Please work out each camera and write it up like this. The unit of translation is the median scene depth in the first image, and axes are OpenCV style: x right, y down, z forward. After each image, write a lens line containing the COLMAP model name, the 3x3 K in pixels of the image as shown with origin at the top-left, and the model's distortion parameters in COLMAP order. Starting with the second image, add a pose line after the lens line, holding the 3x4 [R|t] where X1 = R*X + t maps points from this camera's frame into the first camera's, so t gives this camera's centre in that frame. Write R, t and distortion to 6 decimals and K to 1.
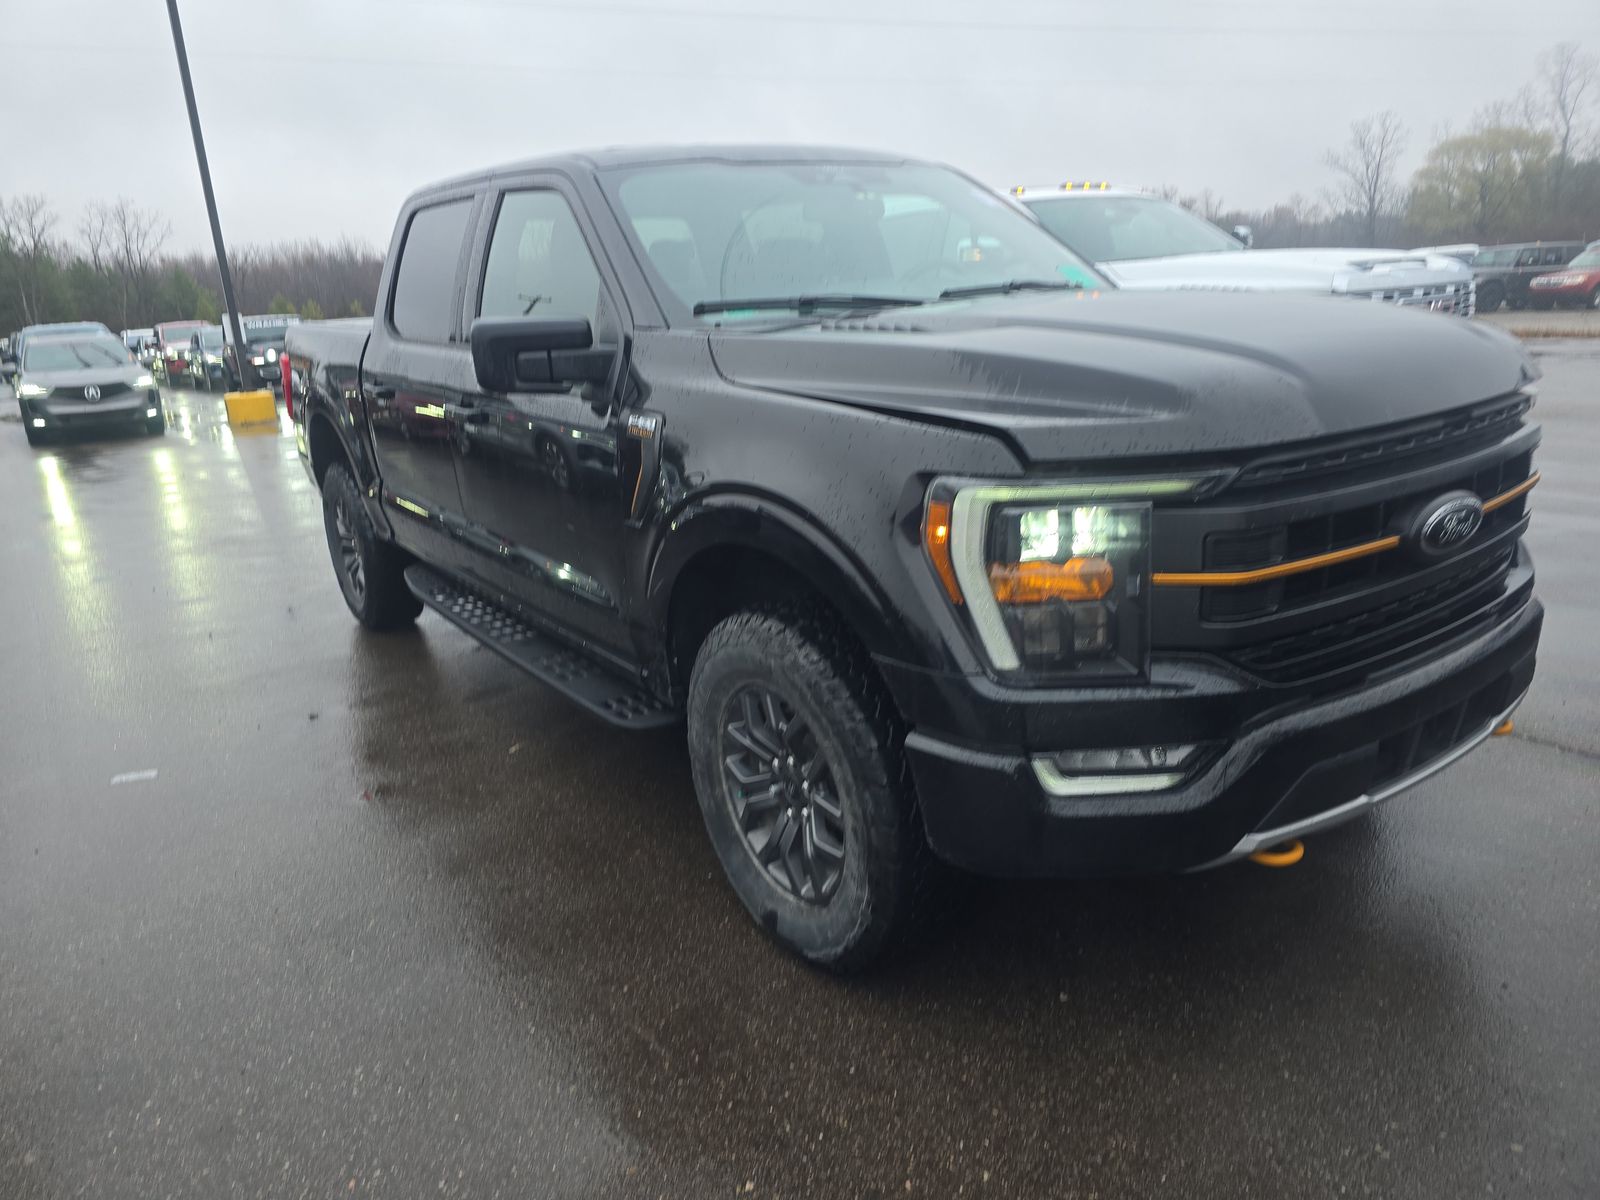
lens RADIAL K [[1081.4, 0, 800.2], [0, 1081.4, 604.4], [0, 0, 1]] dist [0.037956, -0.045451]
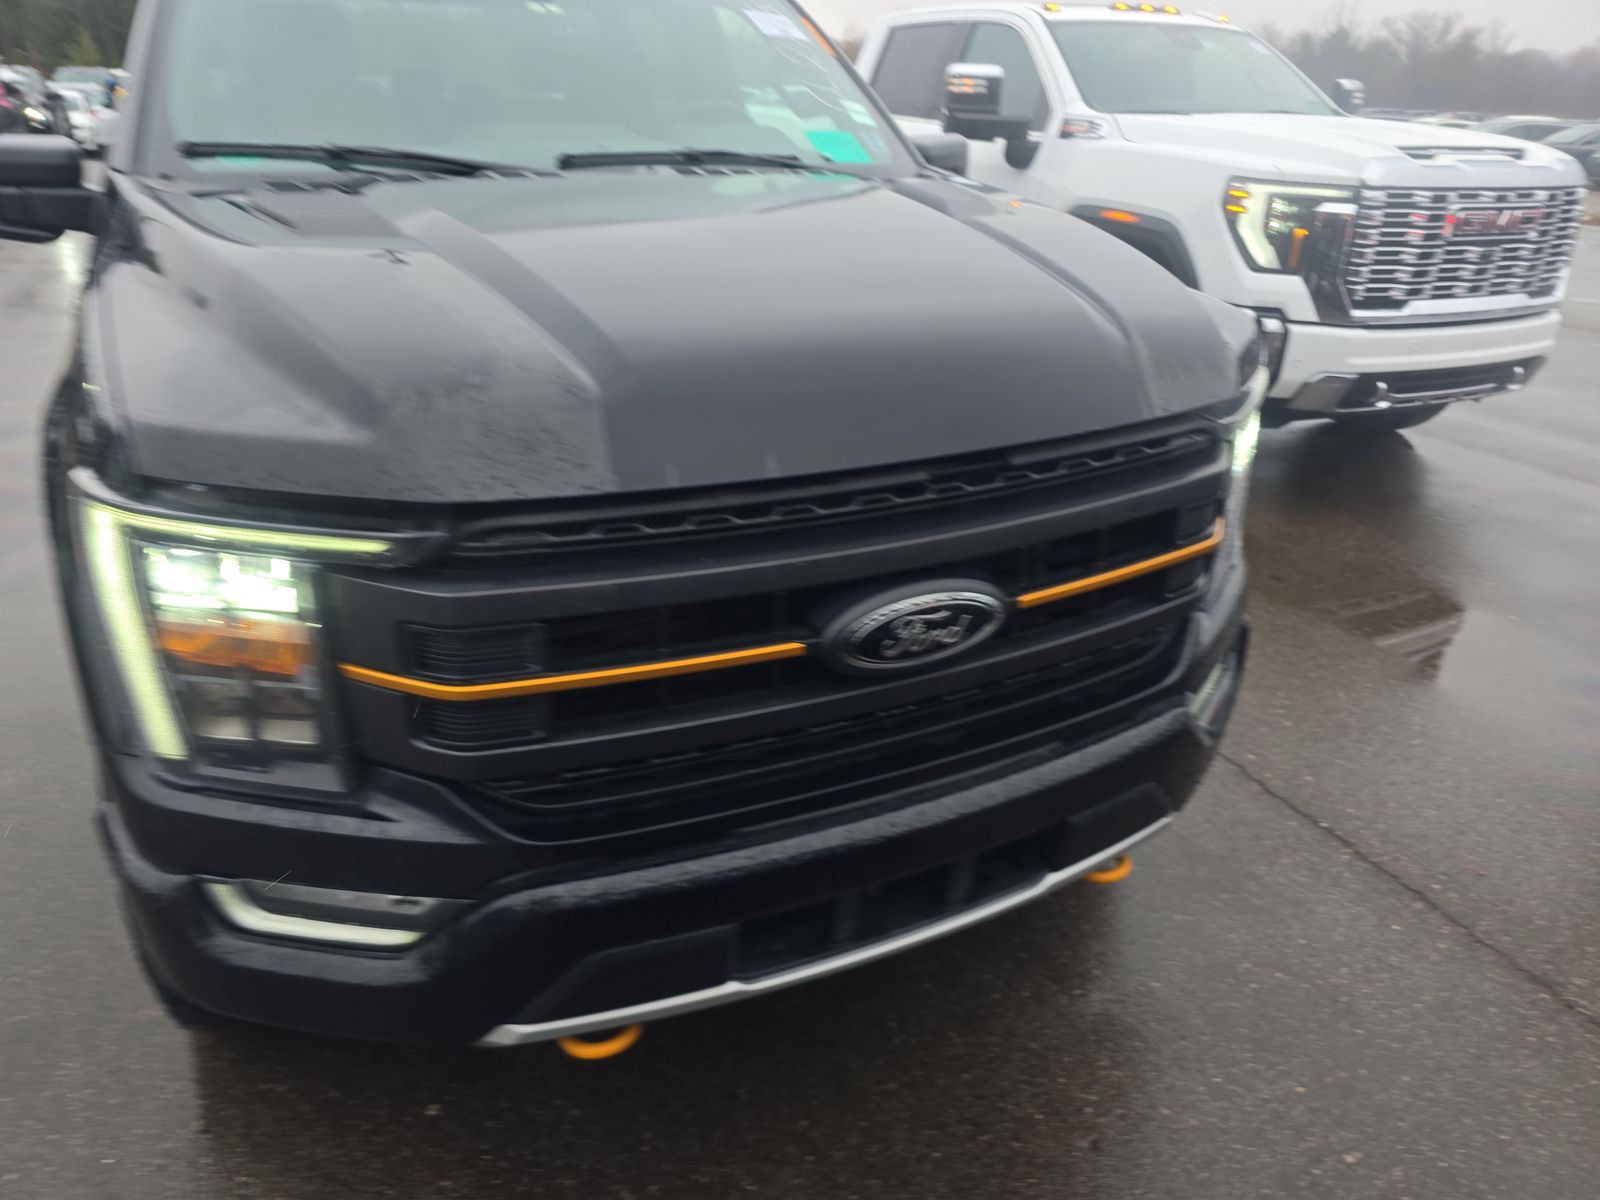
lens RADIAL K [[1081.4, 0, 799.2], [0, 1081.4, 593.9], [0, 0, 1]] dist [0.037956, -0.045451]
pose [[0.980242, 0.151807, -0.126809, 0.608276], [-0.130228, 0.977838, 0.163930, -0.193857], [0.148885, -0.144177, 0.978287, 0.346720]]
